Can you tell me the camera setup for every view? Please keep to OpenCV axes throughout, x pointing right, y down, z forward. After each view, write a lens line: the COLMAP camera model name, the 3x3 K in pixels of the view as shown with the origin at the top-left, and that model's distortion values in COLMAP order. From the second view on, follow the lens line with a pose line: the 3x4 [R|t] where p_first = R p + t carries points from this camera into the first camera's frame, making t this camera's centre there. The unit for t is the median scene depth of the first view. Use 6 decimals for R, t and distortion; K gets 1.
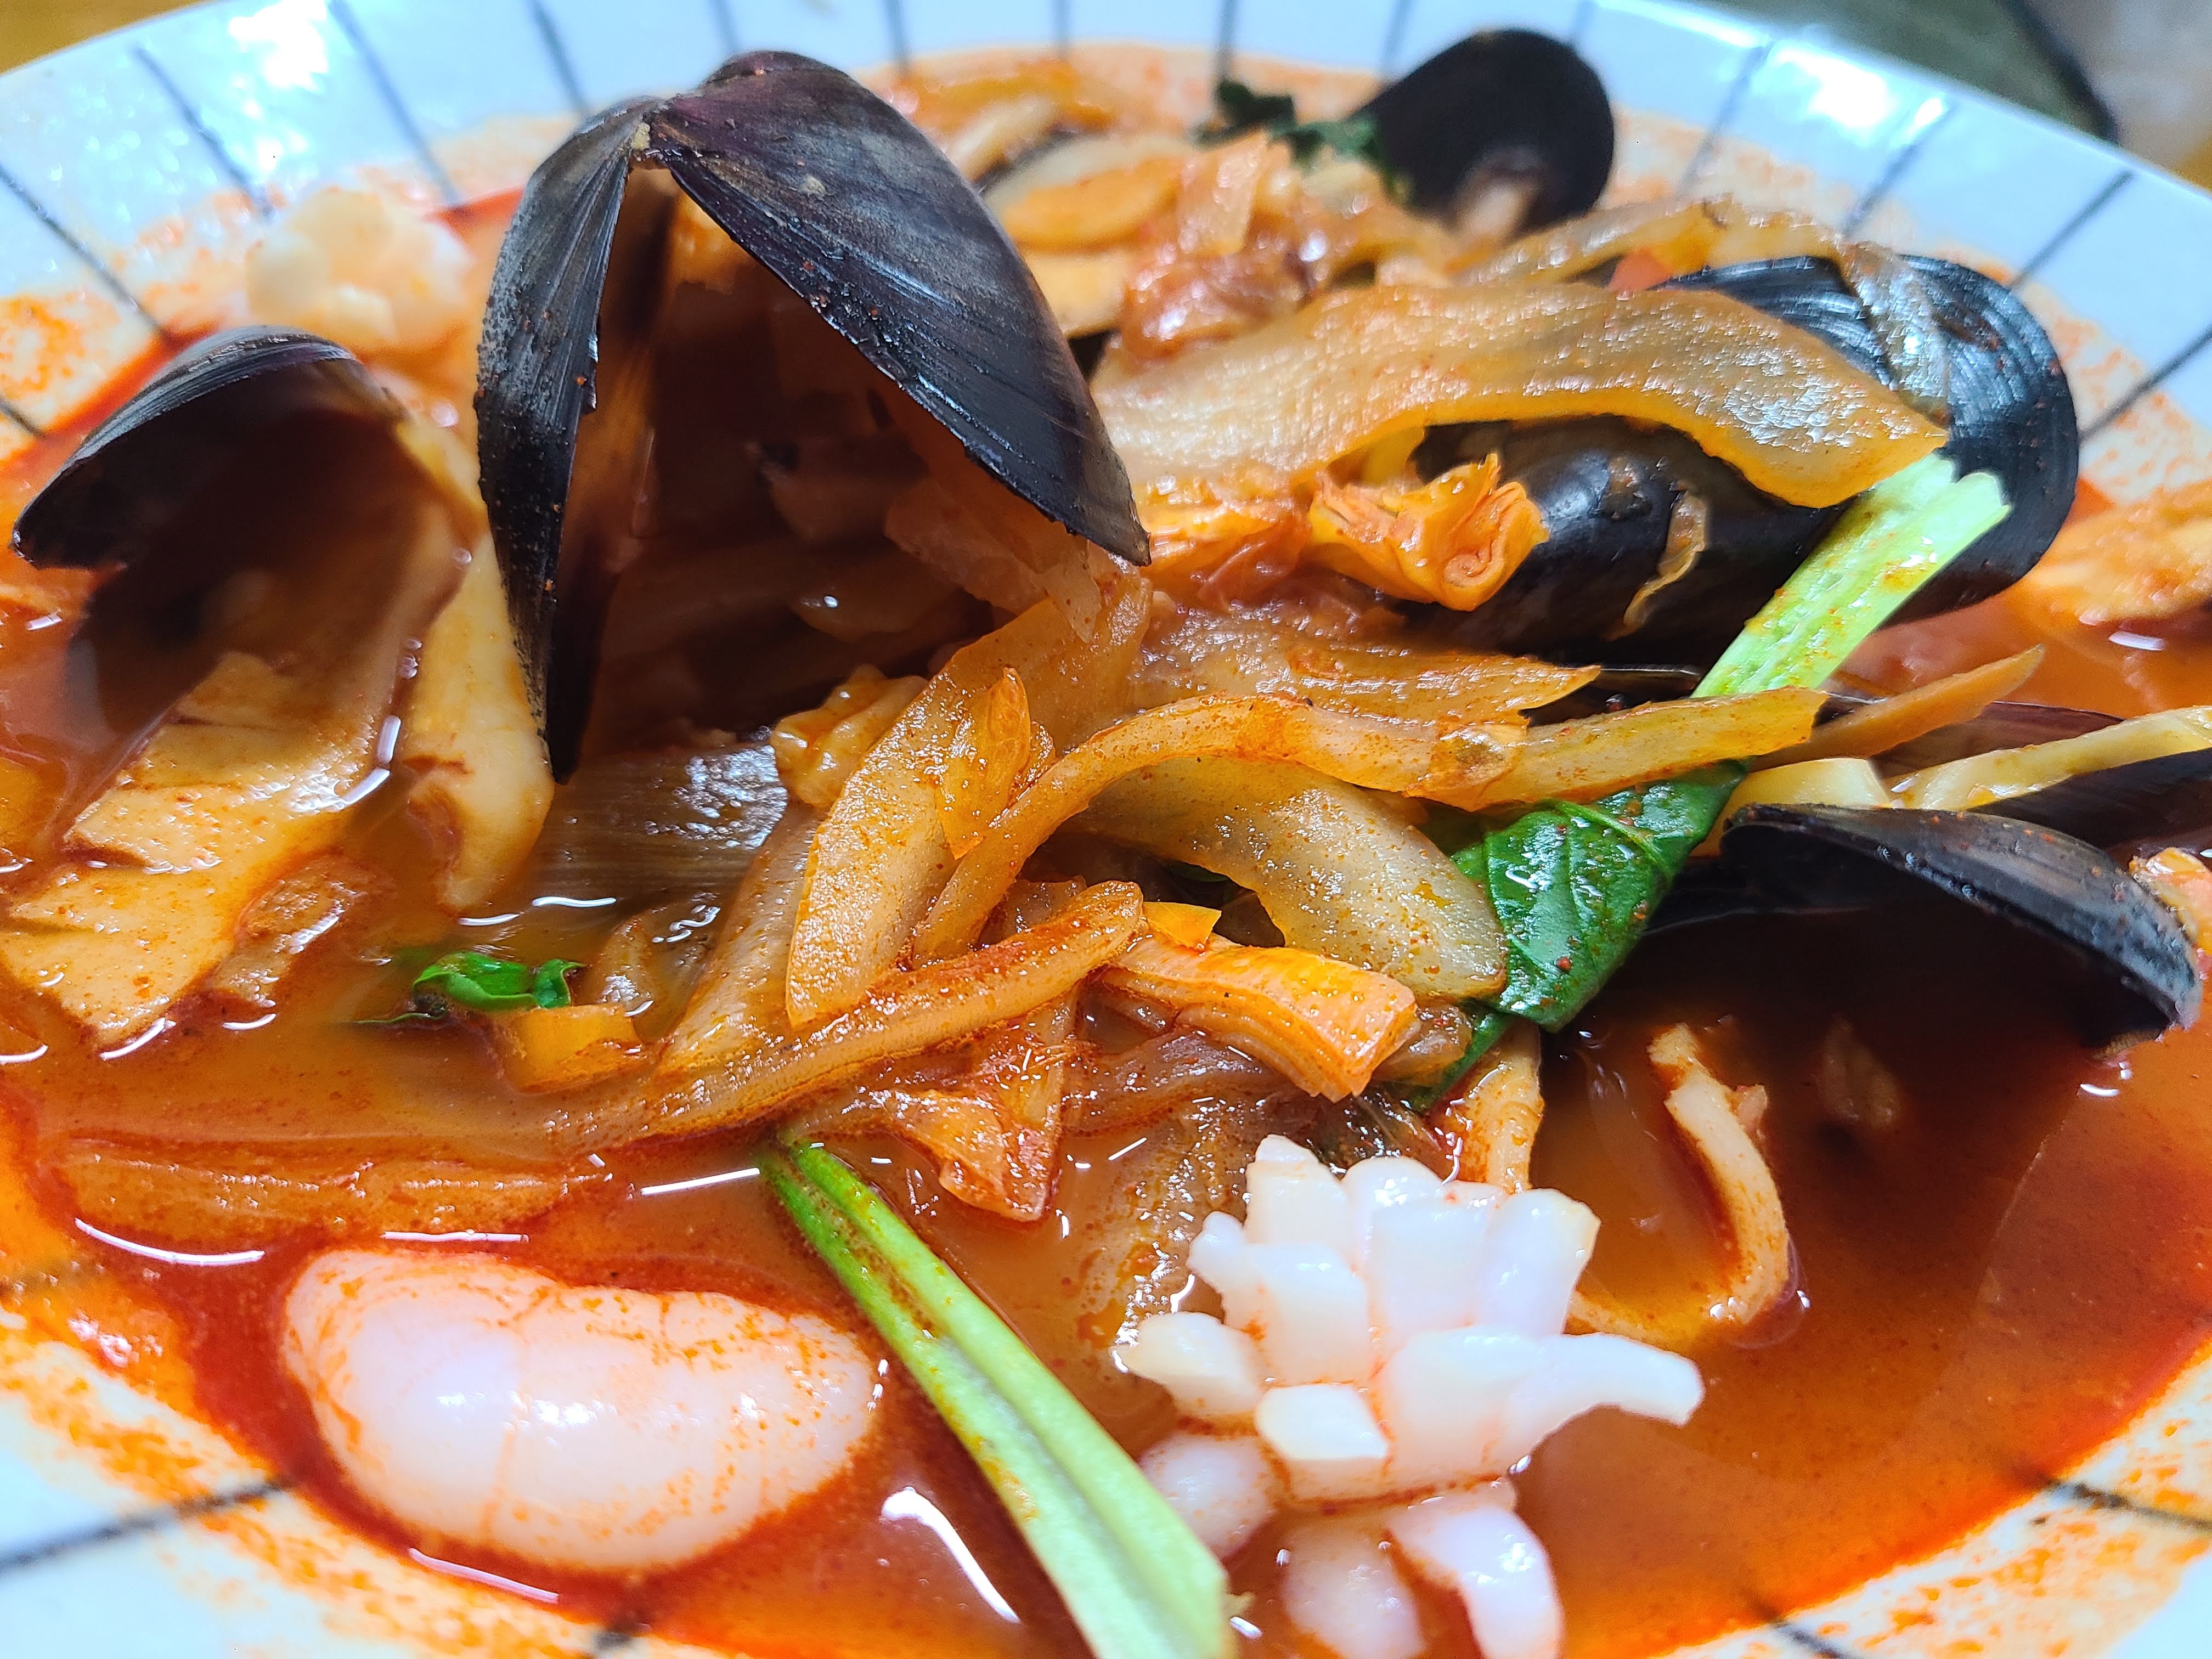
lens RADIAL K [[1743.5, 0, 1110.6], [0, 1743.5, 833.5], [0, 0, 1]] dist [-0.010945, -0.004538]
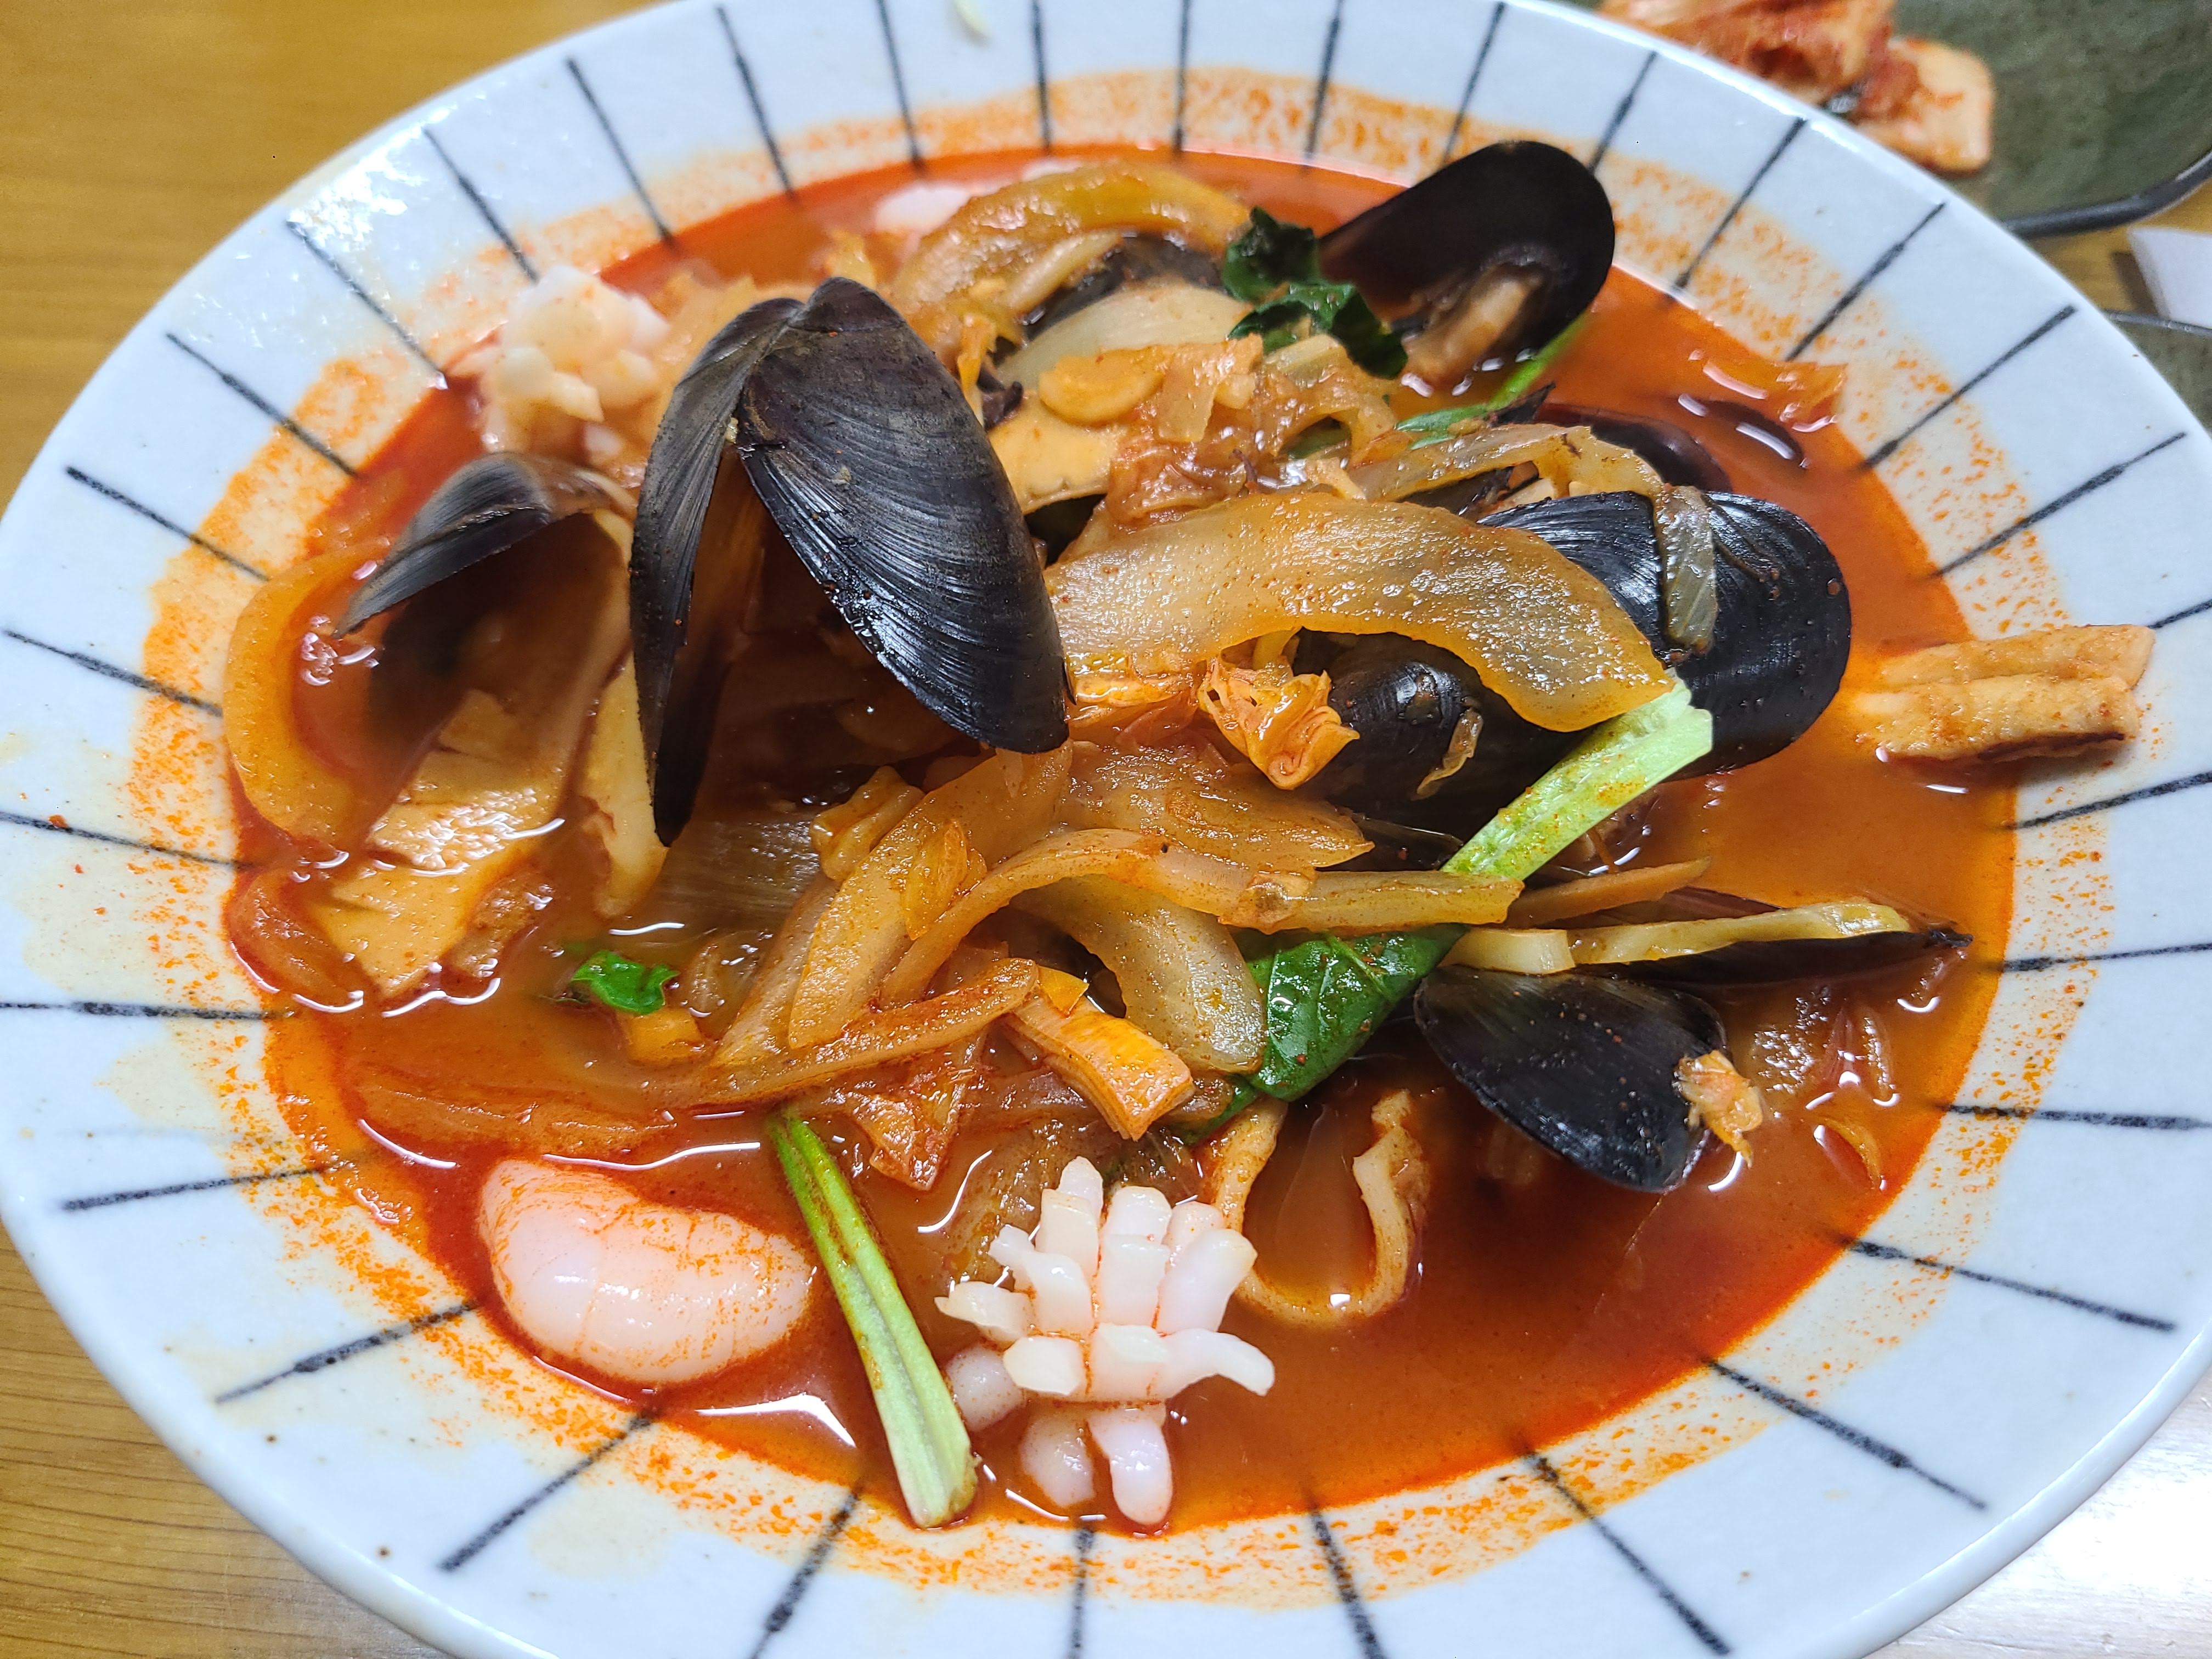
lens RADIAL K [[1638.0, 0, 1102.8], [0, 1638.0, 821.2], [0, 0, 1]] dist [0.017287, -0.005148]
pose [[0.985486, 0.106328, -0.132332, 0.257880], [-0.079201, 0.977483, 0.195587, -0.385447], [0.150149, -0.182268, 0.971717, -0.350274]]
